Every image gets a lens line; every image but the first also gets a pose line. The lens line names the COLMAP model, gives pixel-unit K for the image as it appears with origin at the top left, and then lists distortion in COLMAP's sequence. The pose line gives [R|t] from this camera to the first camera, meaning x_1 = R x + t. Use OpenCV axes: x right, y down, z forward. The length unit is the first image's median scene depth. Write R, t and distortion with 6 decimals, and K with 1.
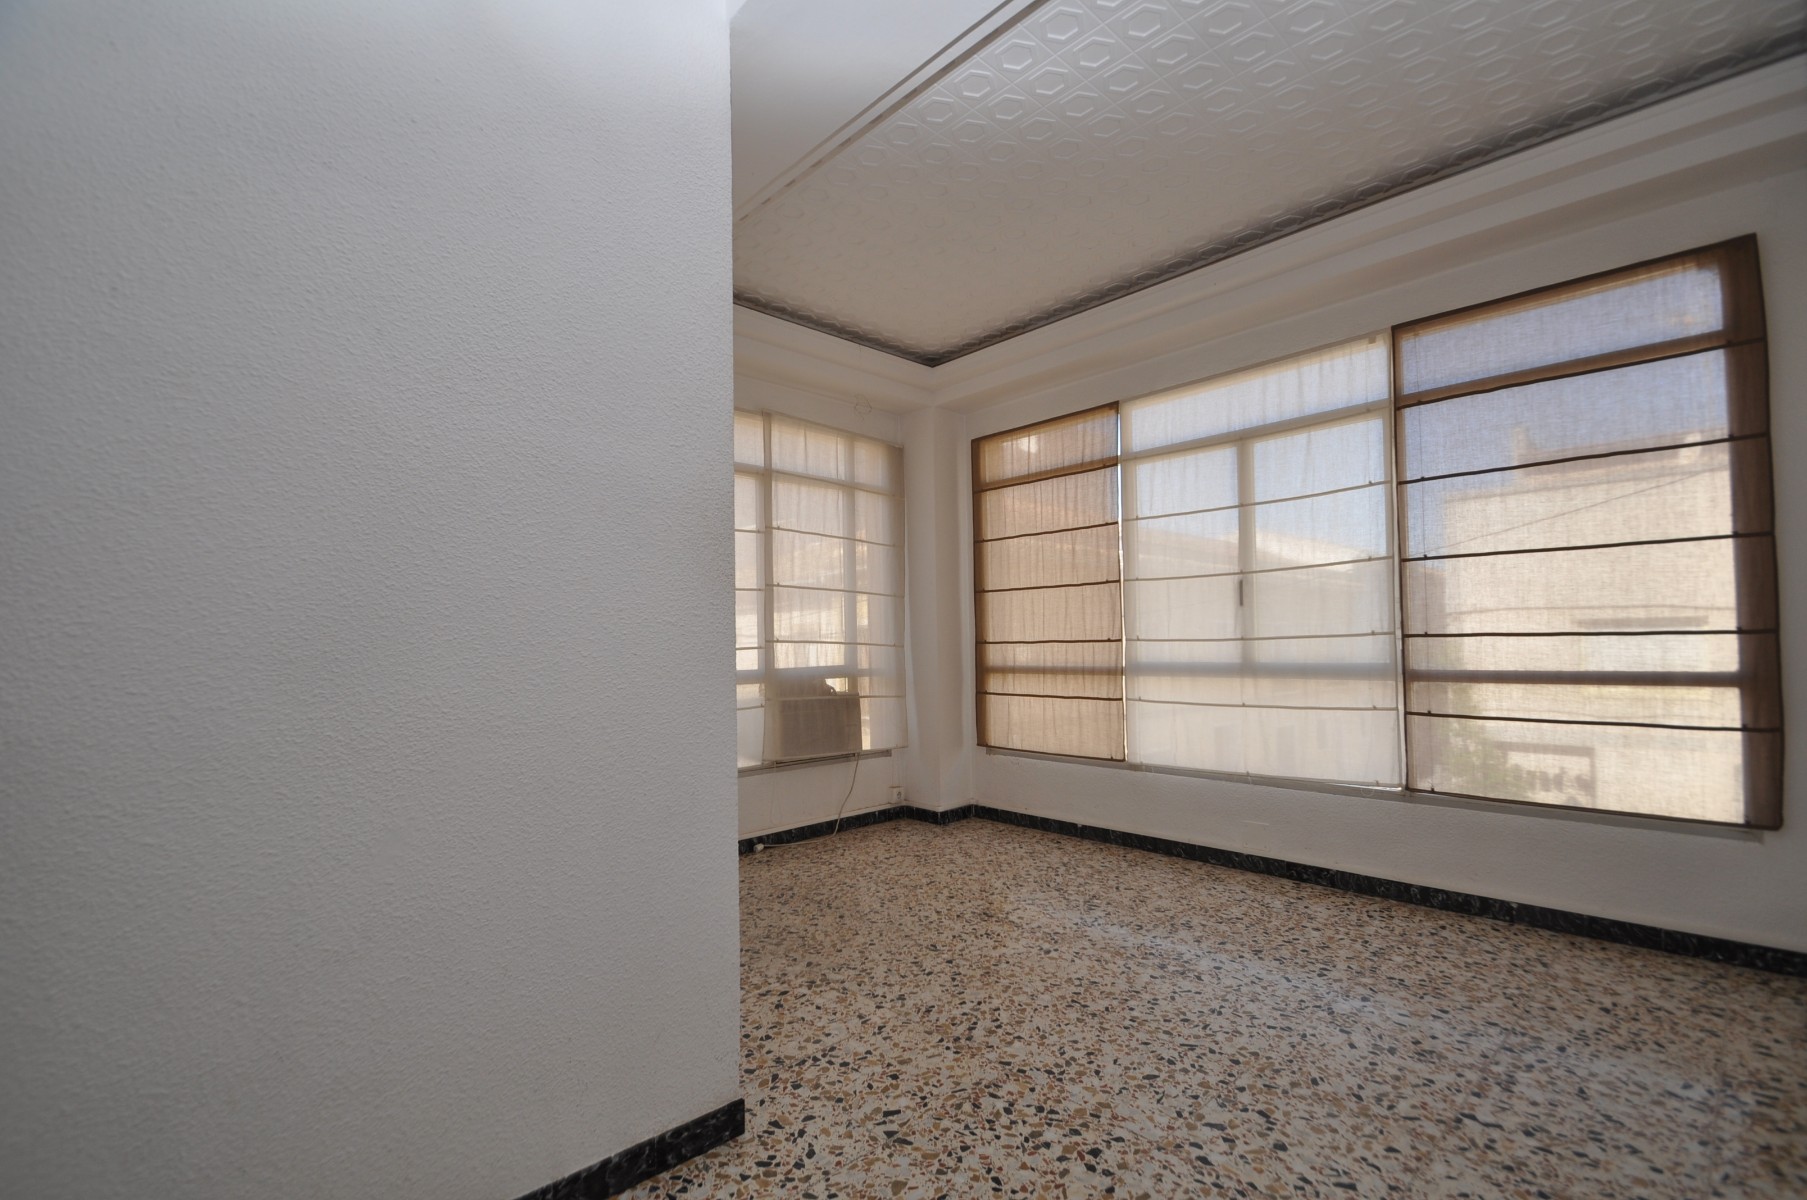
lens RADIAL K [[789.2, 0, 905.1], [0, 789.2, 625.2], [0, 0, 1]] dist [0.022348, -0.023248]
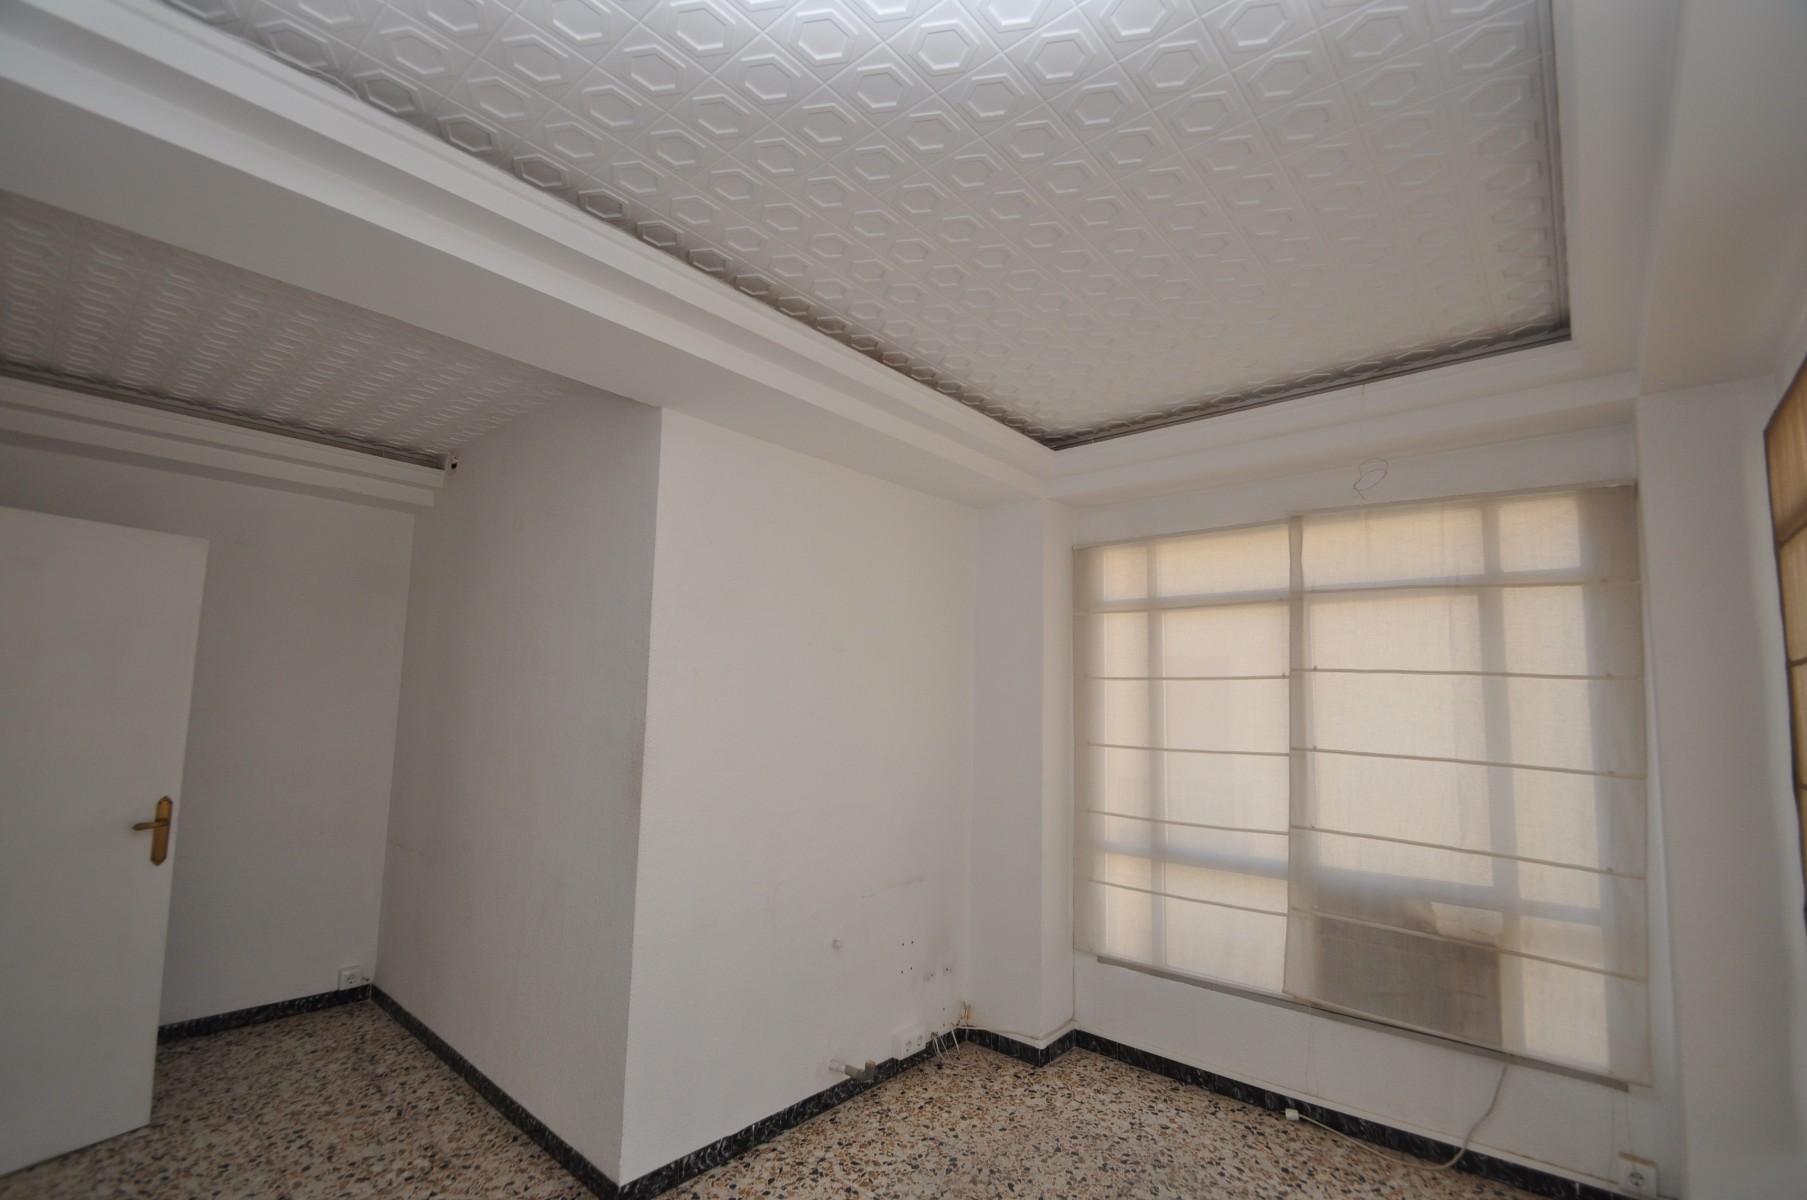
lens RADIAL K [[790.1, 0, 905.8], [0, 790.1, 623.8], [0, 0, 1]] dist [0.014129, -0.016450]
pose [[0.102966, -0.081505, -0.991340, 0.722379], [-0.000956, 0.996629, -0.082039, -0.145253], [0.994684, 0.009395, 0.102541, 0.764306]]
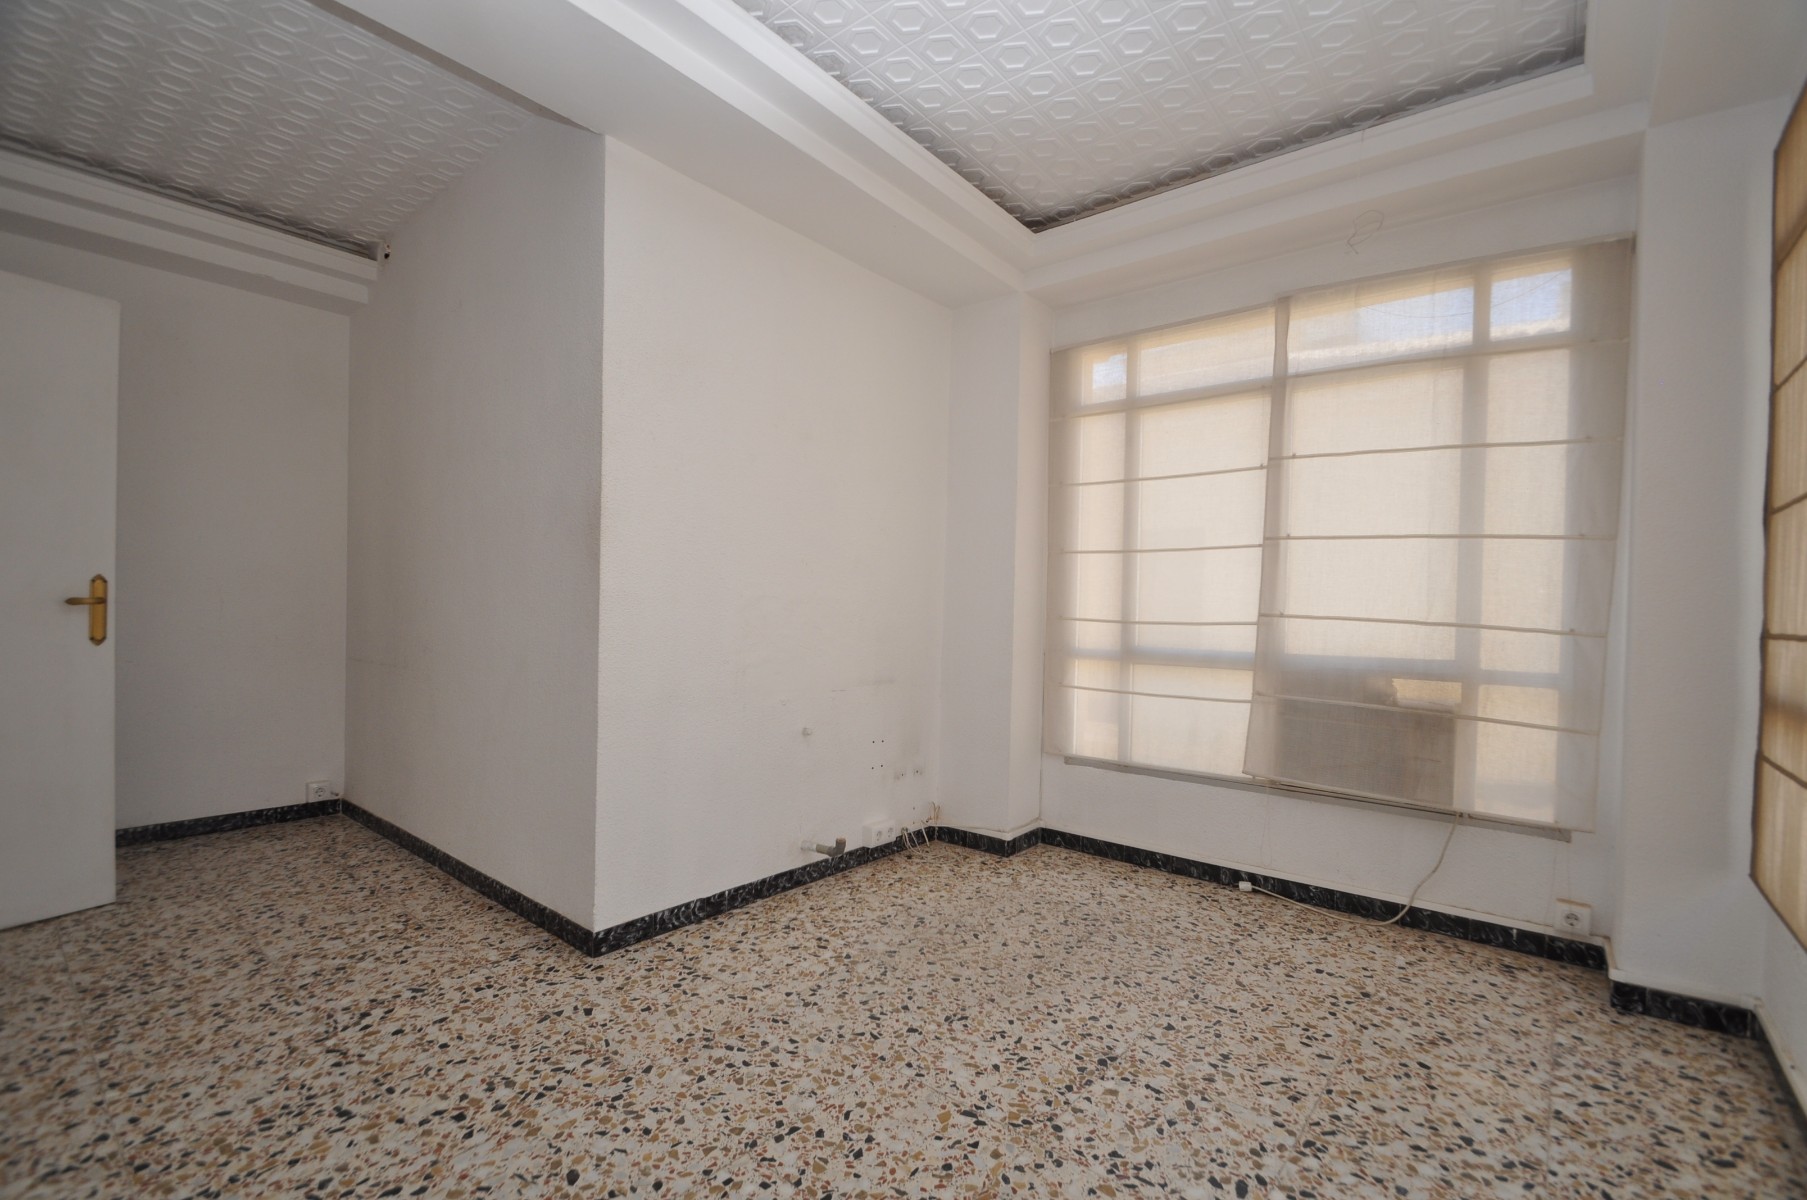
lens RADIAL K [[789.2, 0, 905.1], [0, 789.2, 625.2], [0, 0, 1]] dist [0.022348, -0.023248]
pose [[0.133484, 0.038403, -0.990307, 0.694222], [-0.001953, 0.999257, 0.038486, 0.002715], [0.991049, -0.003203, 0.133460, 0.773651]]
